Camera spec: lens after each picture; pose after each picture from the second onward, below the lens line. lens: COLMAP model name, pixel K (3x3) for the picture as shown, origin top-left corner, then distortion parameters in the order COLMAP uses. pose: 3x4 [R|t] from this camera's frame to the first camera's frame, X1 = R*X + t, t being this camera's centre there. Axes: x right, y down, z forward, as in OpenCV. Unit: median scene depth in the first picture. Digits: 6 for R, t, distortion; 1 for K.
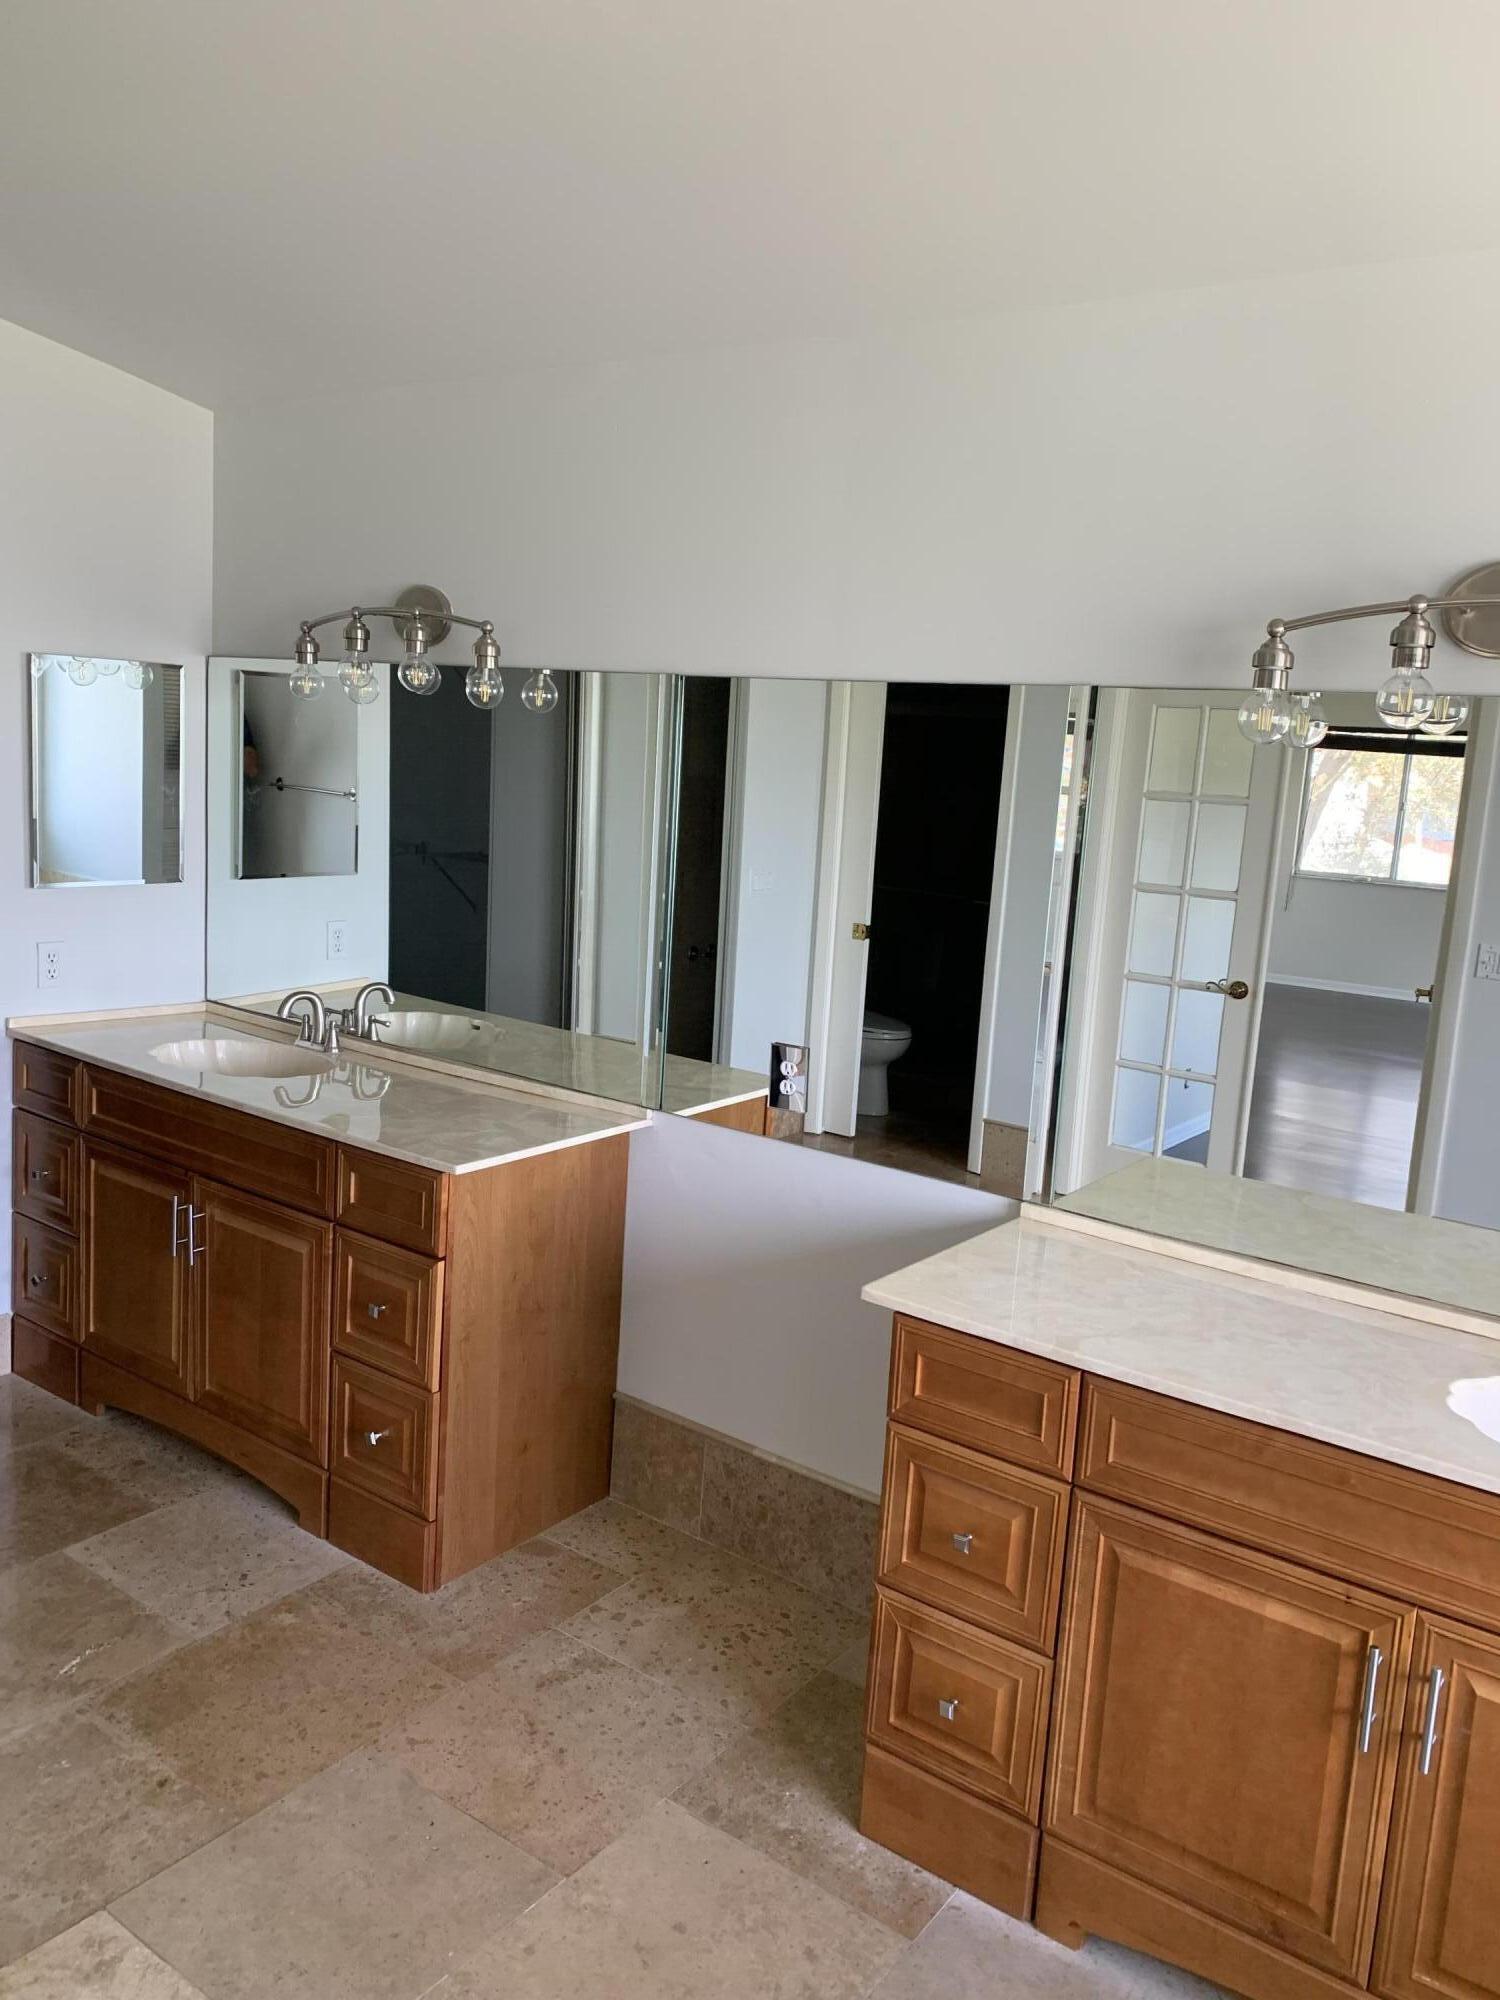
lens RADIAL K [[1531.7, 0, 750.0], [0, 1531.7, 988.7], [0, 0, 1]] dist [-0.001804, -0.028950]
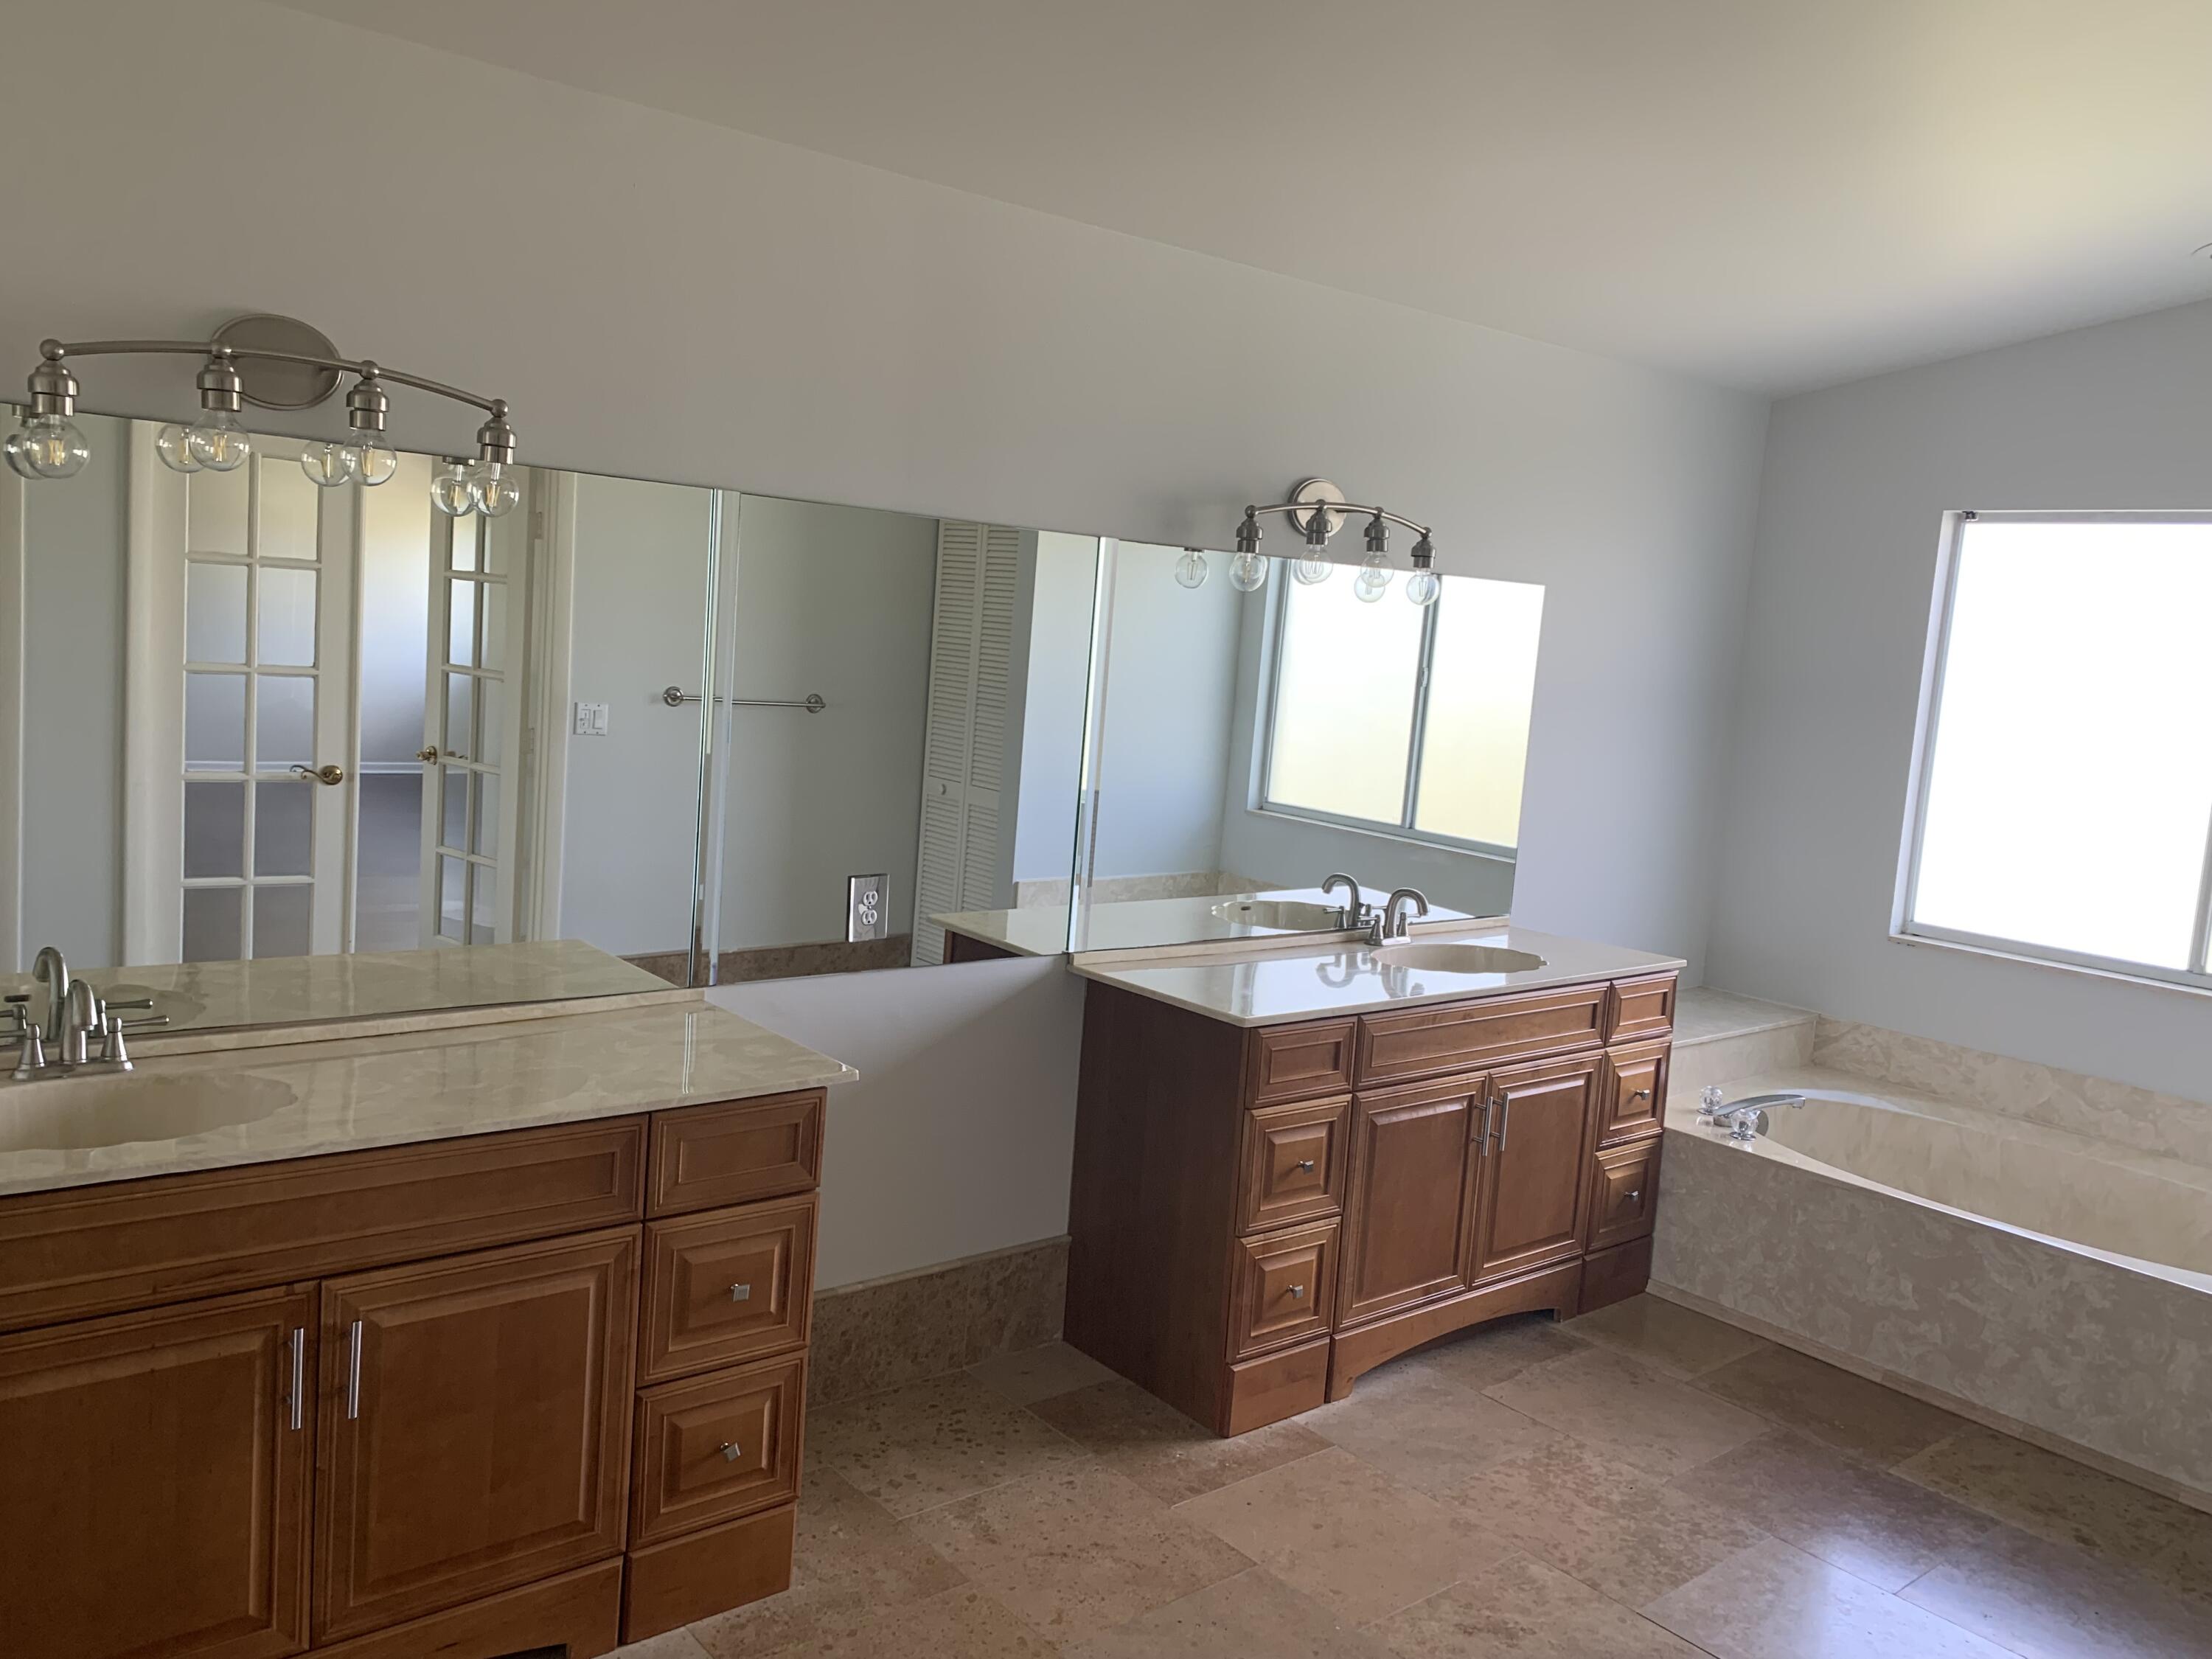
lens RADIAL K [[1694.0, 0, 1103.5], [0, 1694.0, 828.7], [0, 0, 1]] dist [-0.001804, -0.028950]
pose [[0.241529, -0.162573, 0.956679, -0.967079], [0.095604, 0.985057, 0.143259, -0.132418], [-0.965673, 0.056861, 0.253462, 0.552773]]
